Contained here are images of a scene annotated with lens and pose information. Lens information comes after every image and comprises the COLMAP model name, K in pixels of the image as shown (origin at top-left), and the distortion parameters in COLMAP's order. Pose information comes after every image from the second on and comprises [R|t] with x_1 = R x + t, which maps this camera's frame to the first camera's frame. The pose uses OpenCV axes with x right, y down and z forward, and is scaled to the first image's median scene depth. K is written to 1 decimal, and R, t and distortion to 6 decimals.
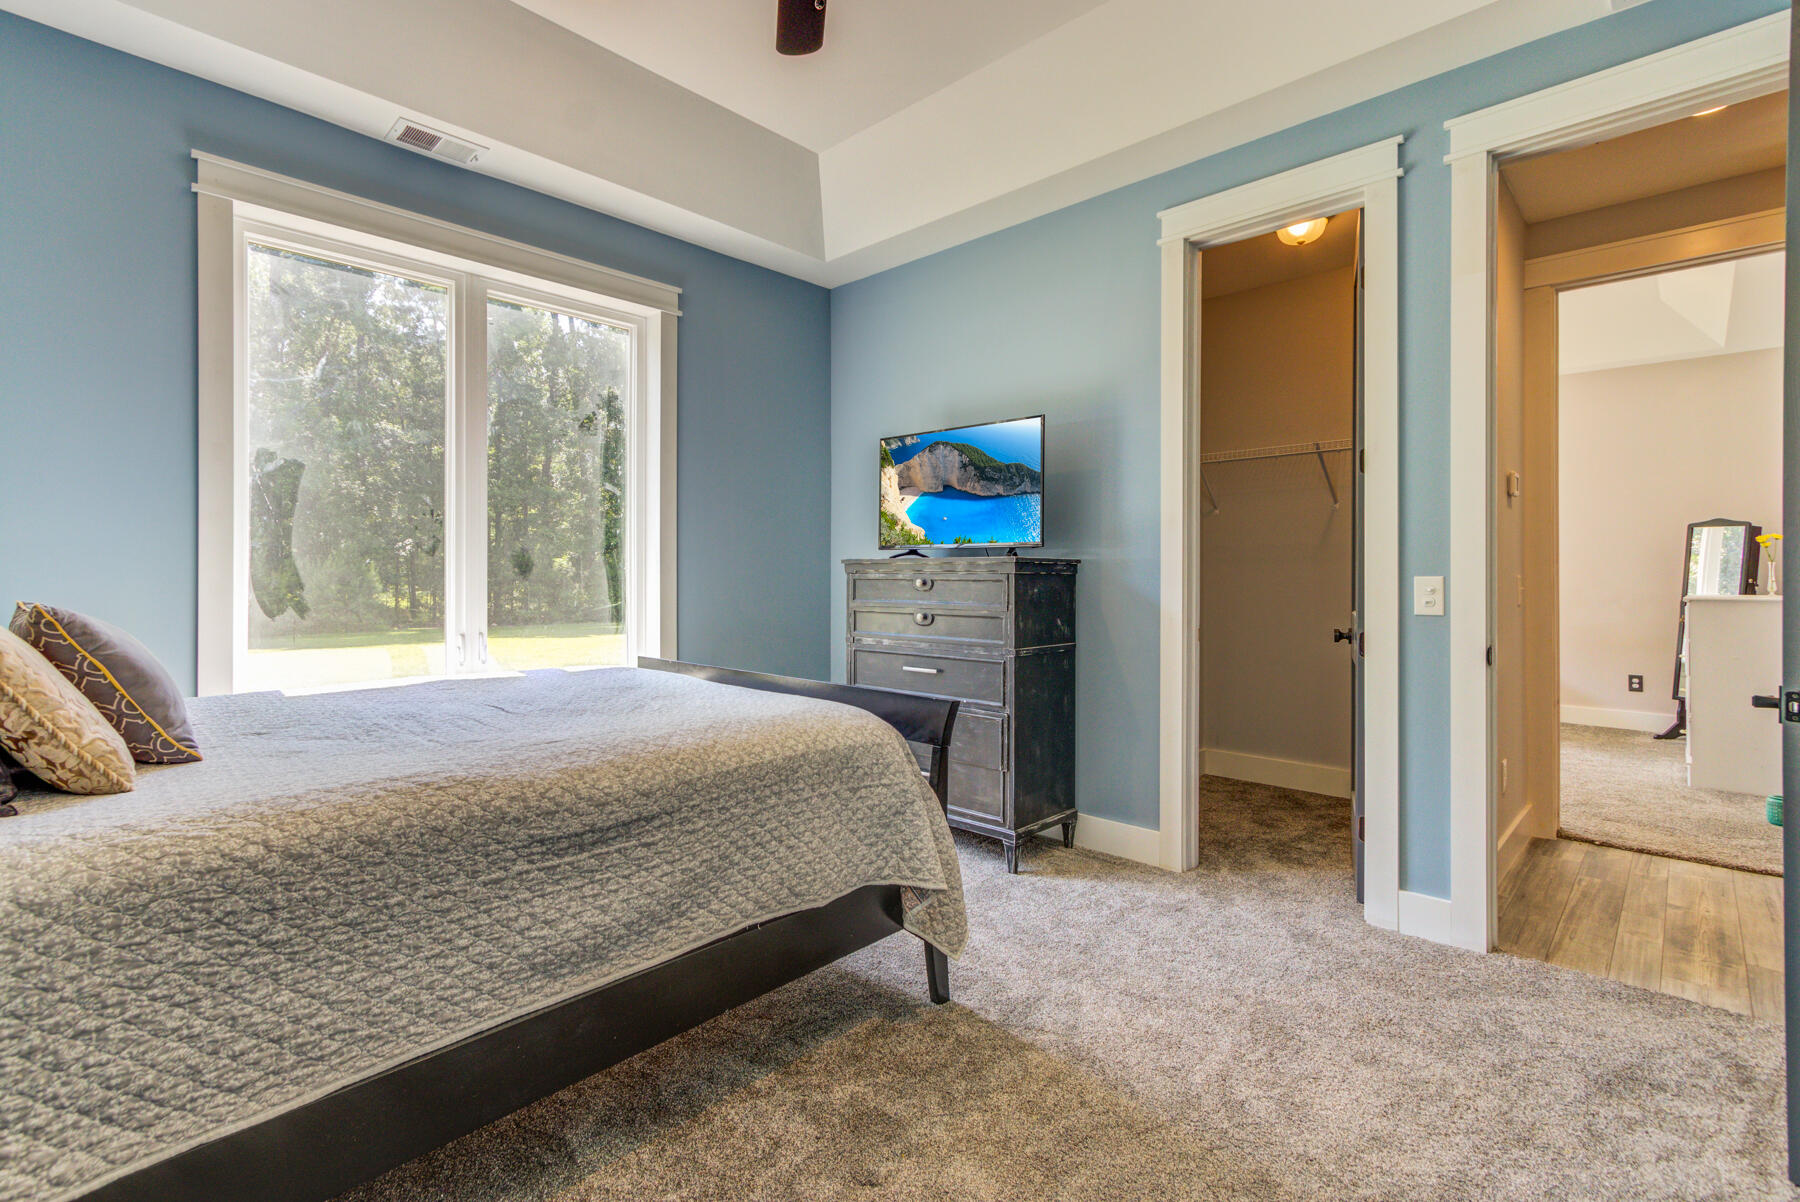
lens RADIAL K [[834.1, 0, 896.4], [0, 834.1, 563.1], [0, 0, 1]] dist [0.001973, 0.000721]
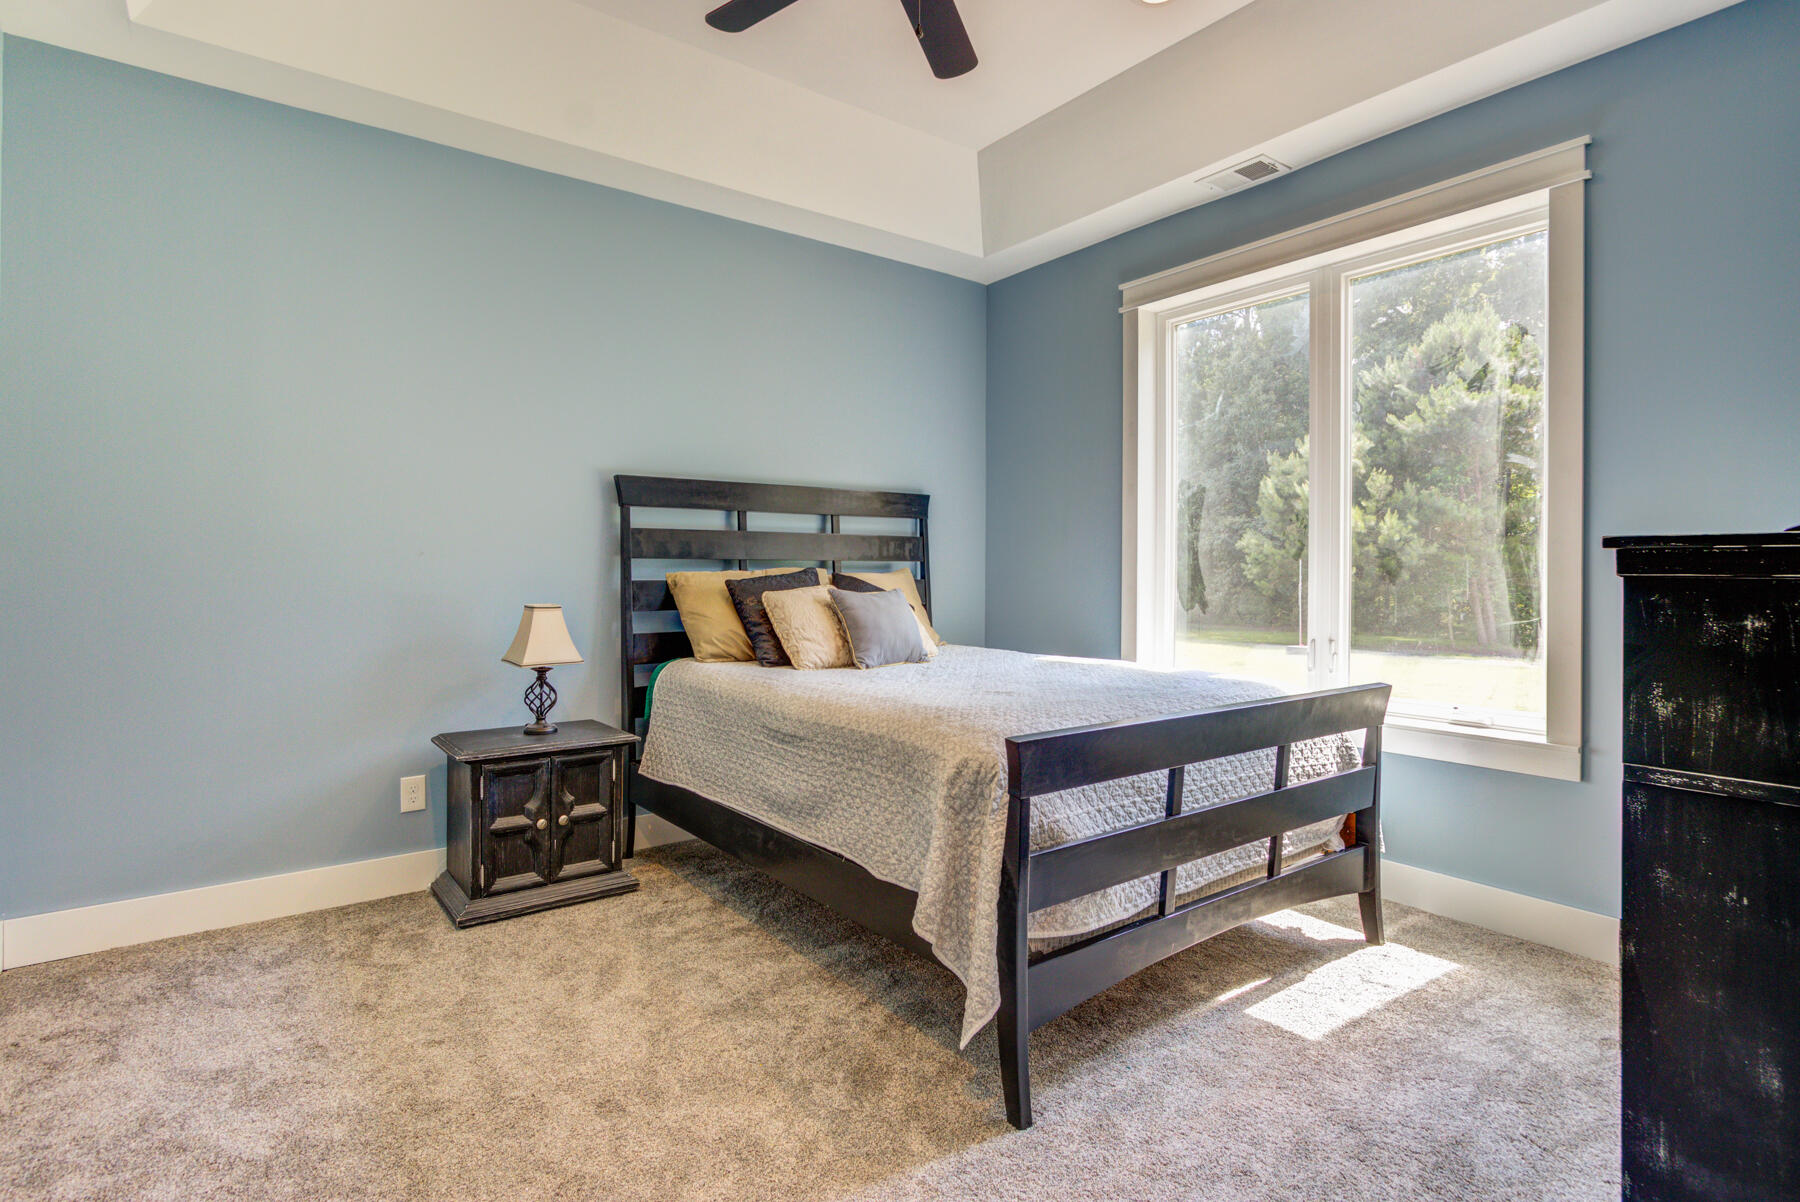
lens RADIAL K [[907.6, 0, 907.8], [0, 907.6, 570.5], [0, 0, 1]] dist [0.016260, -0.000071]
pose [[-0.157350, -0.005367, -0.987528, 0.695957], [0.009101, 0.999935, -0.006885, 0.009371], [0.987501, -0.010070, -0.157291, 0.785656]]
